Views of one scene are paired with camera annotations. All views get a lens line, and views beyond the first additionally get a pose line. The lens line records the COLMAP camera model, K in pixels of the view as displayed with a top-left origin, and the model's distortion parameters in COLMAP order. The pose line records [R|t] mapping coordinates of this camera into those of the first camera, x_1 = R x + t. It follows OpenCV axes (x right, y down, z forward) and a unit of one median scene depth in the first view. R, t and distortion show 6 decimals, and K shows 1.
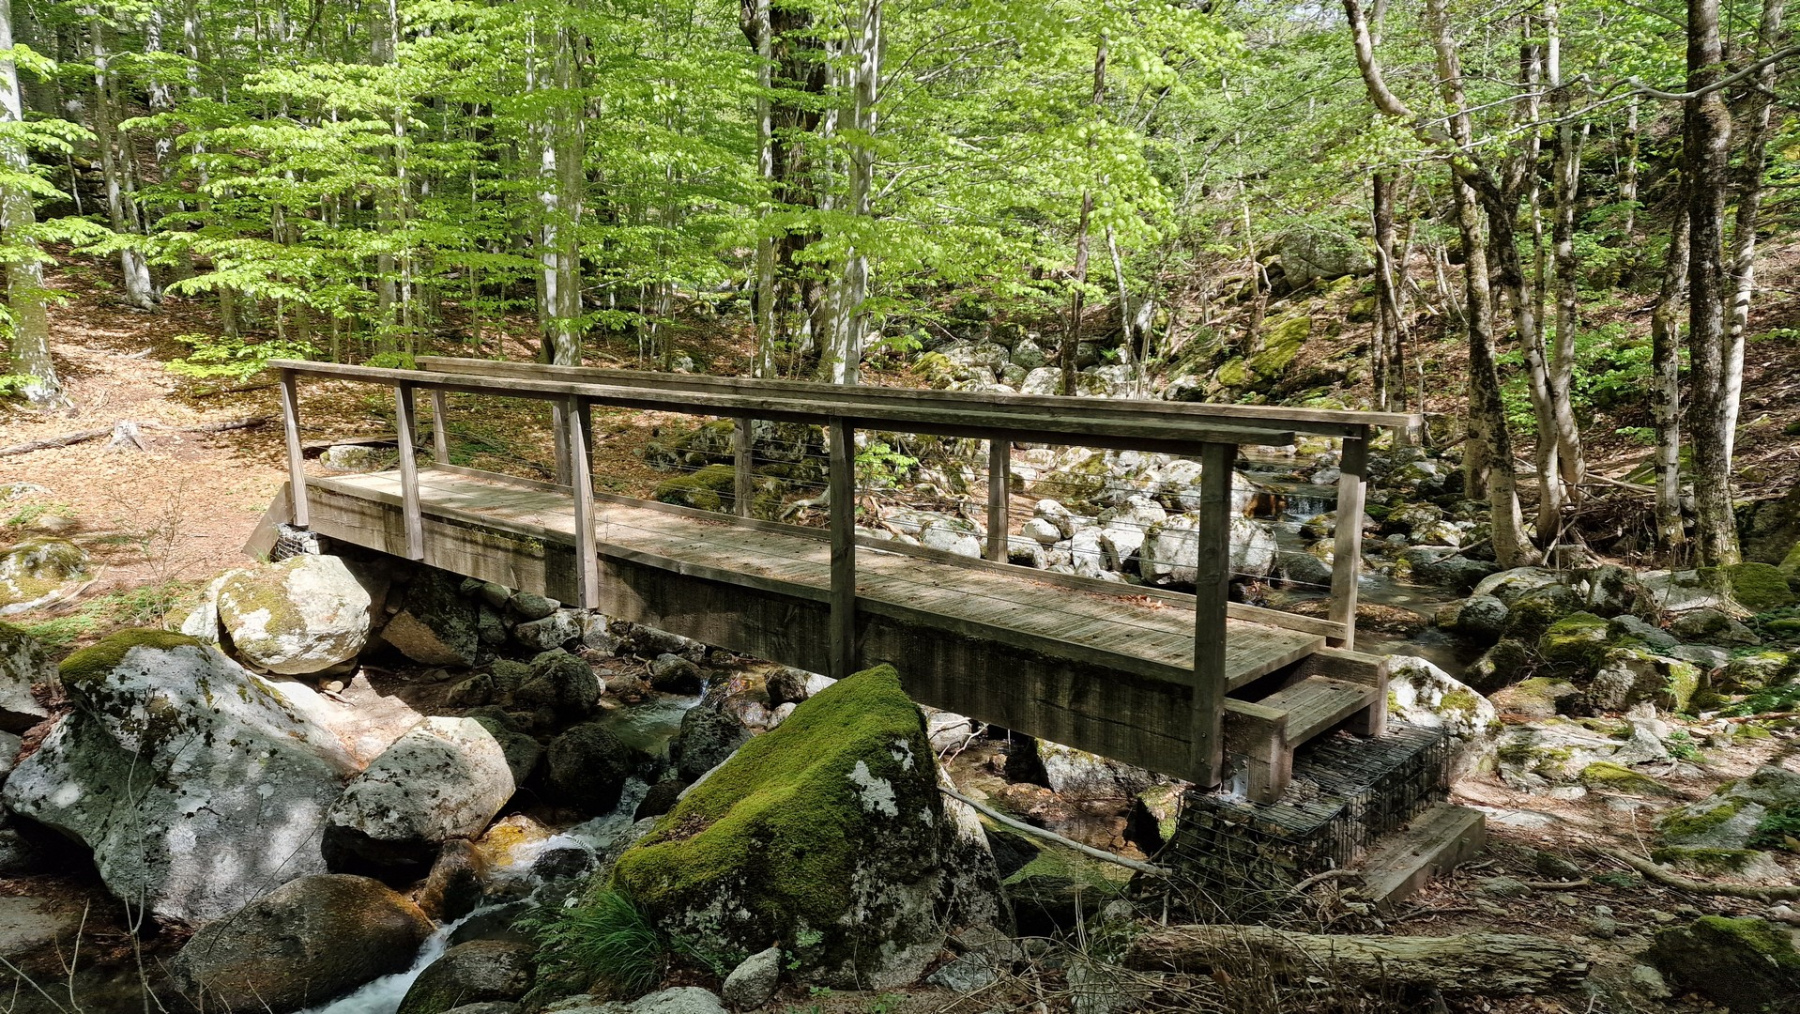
lens RADIAL K [[1198.5, 0, 893.8], [0, 1198.5, 519.4], [0, 0, 1]] dist [0.067170, -0.037186]
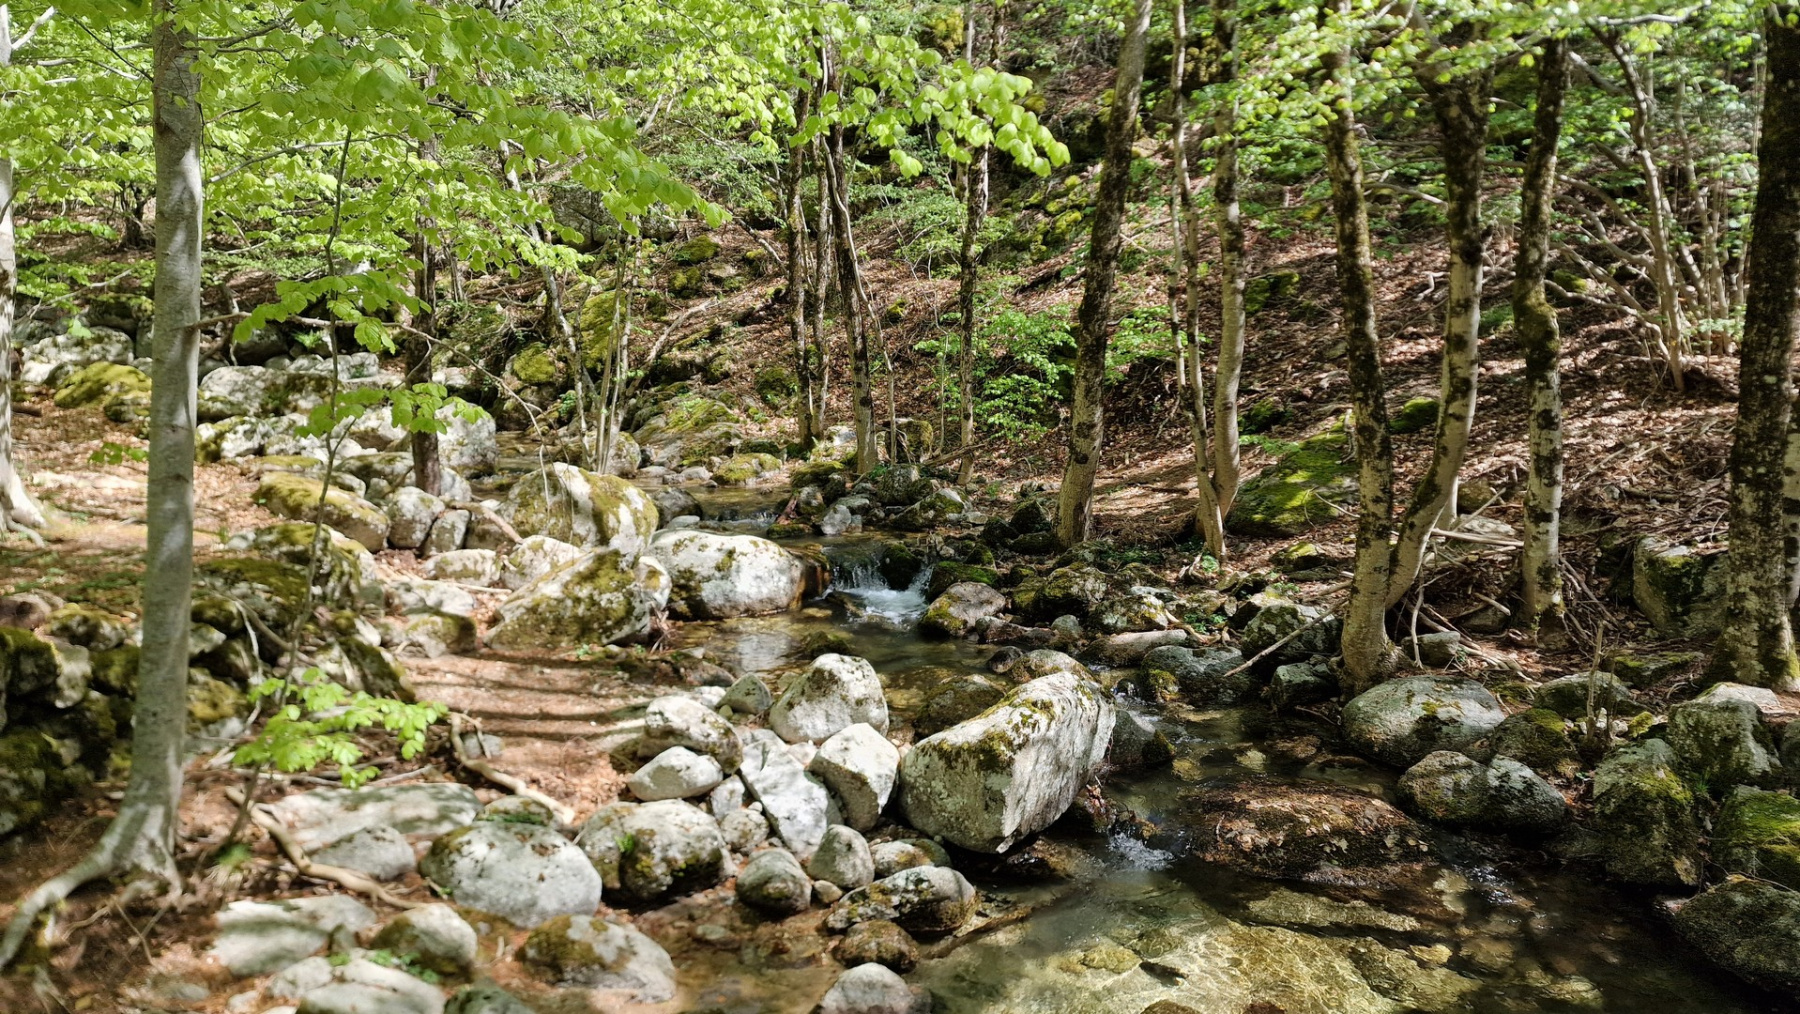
lens RADIAL K [[1198.5, 0, 909.1], [0, 1198.5, 498.7], [0, 0, 1]] dist [0.067170, -0.037186]
pose [[0.733908, -0.121351, 0.668321, -0.165372], [0.111399, 0.992093, 0.057809, -0.166100], [-0.670052, 0.032023, 0.741623, 0.858662]]
